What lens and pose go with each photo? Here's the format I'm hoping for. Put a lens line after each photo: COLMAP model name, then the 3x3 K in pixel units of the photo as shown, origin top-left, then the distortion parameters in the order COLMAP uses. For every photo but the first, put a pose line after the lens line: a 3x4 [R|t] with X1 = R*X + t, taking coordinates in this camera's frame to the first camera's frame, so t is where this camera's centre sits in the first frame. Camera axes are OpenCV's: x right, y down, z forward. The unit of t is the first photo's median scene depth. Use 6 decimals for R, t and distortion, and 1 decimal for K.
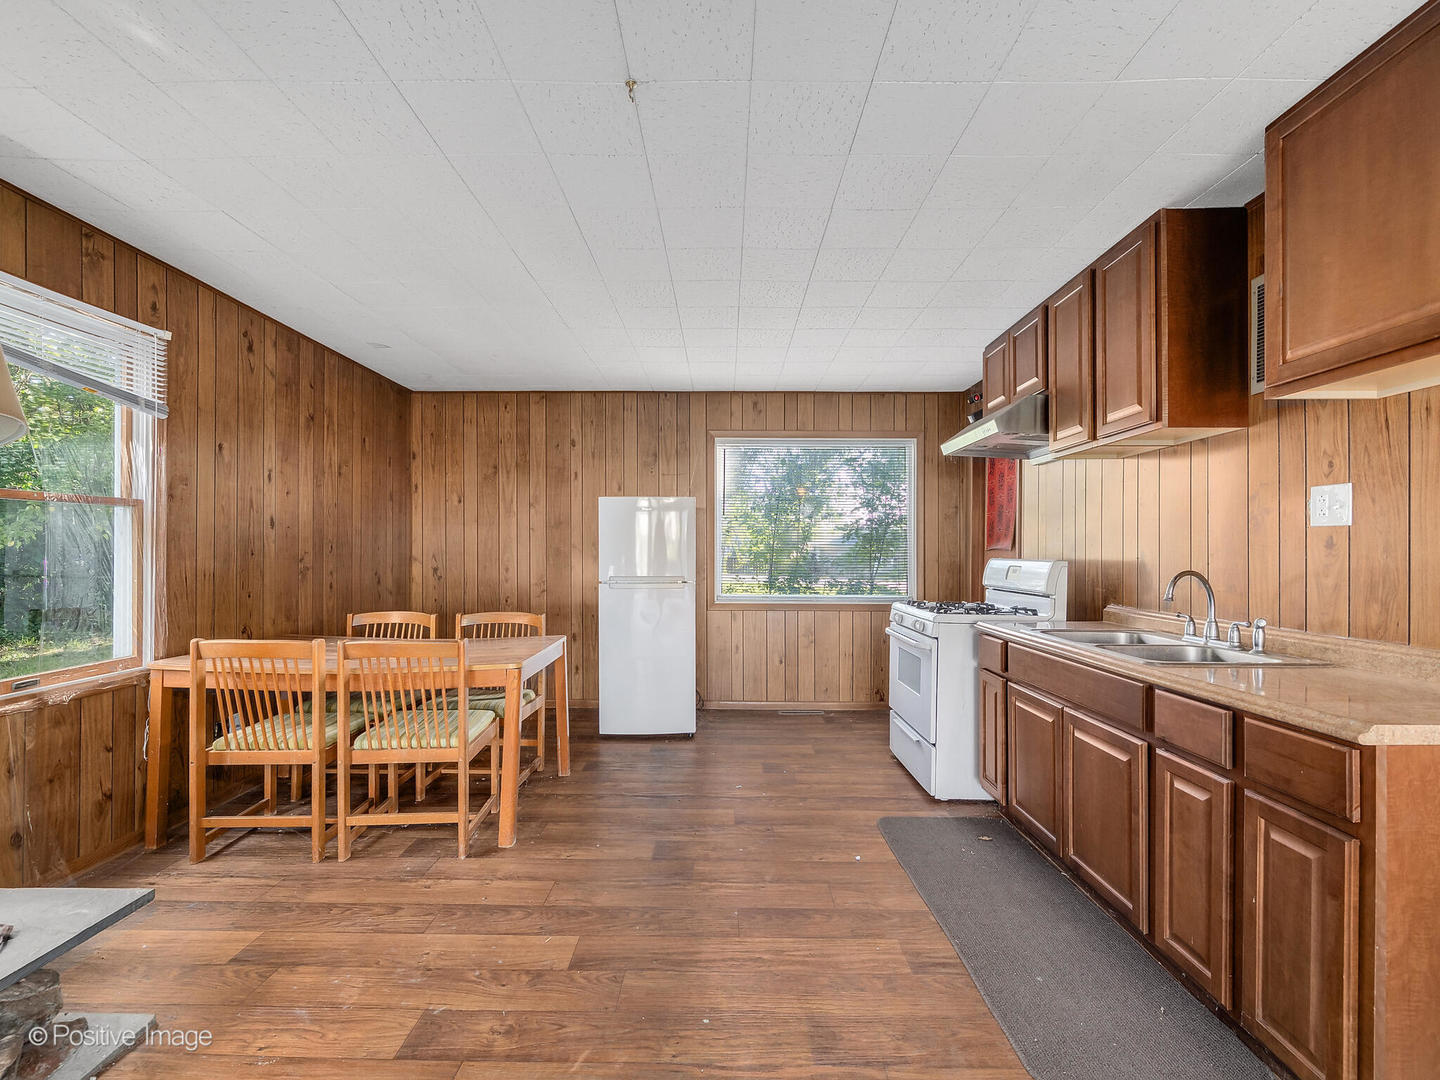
lens RADIAL K [[638.7, 0, 724.0], [0, 638.7, 544.8], [0, 0, 1]] dist [-0.000758, -0.000325]
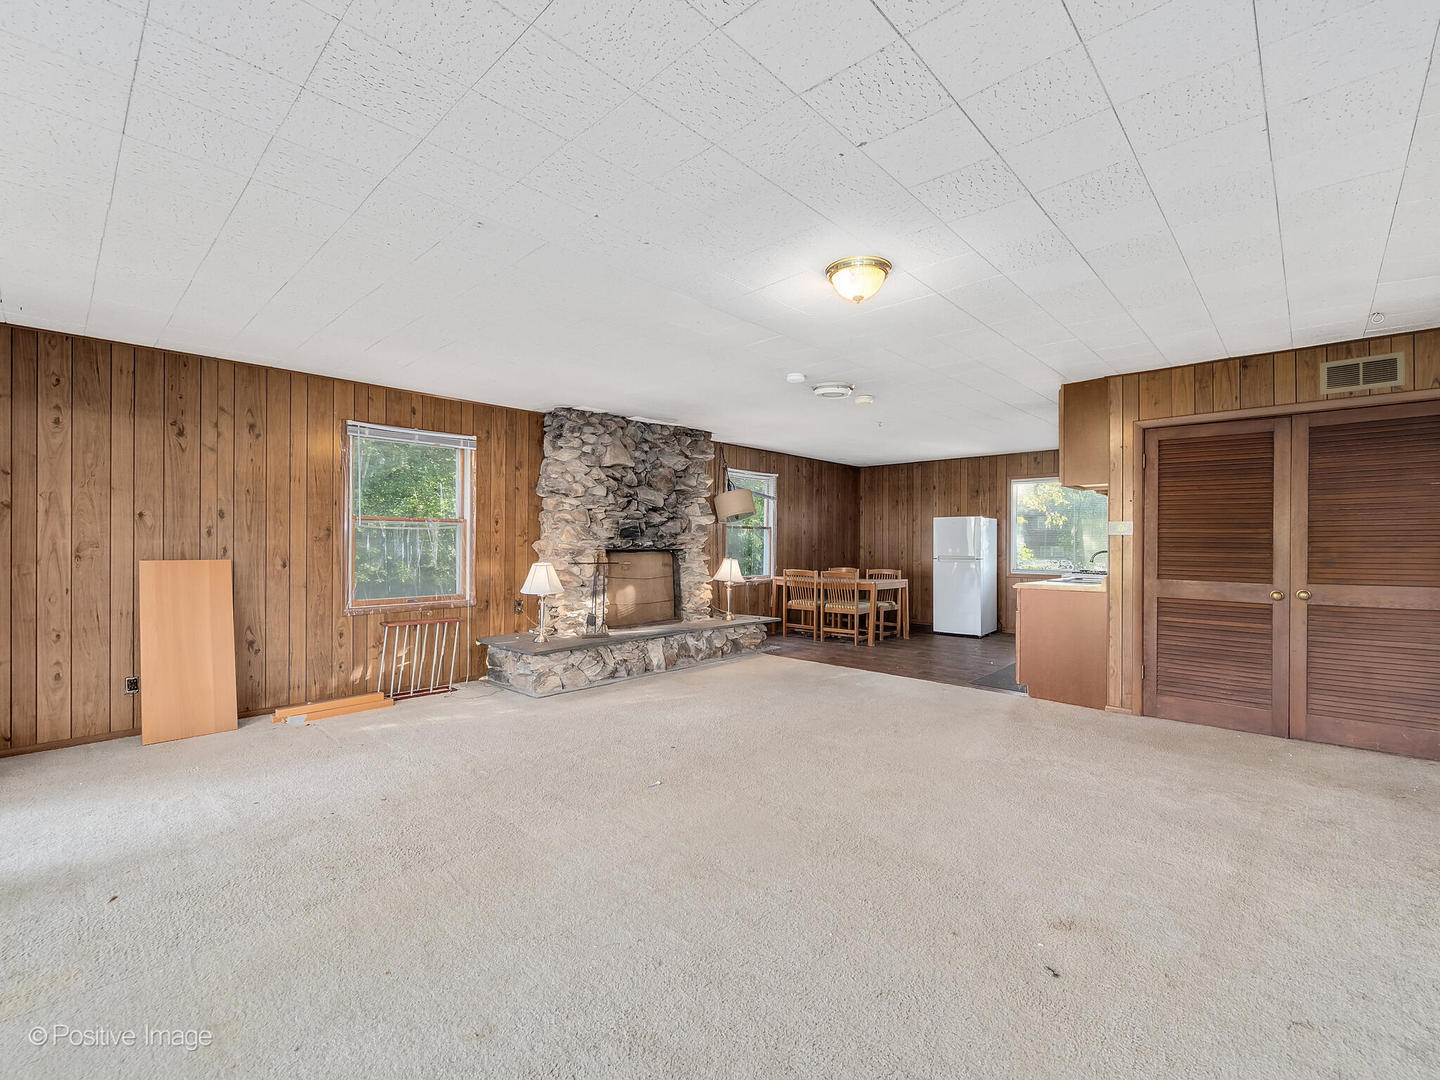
lens RADIAL K [[638.7, 0, 724.0], [0, 638.7, 544.8], [0, 0, 1]] dist [-0.000758, -0.000325]
pose [[0.726878, 0.005291, -0.686746, 1.008107], [0.001761, 0.999953, 0.009568, -0.010181], [0.686764, -0.008164, 0.726834, -1.342558]]
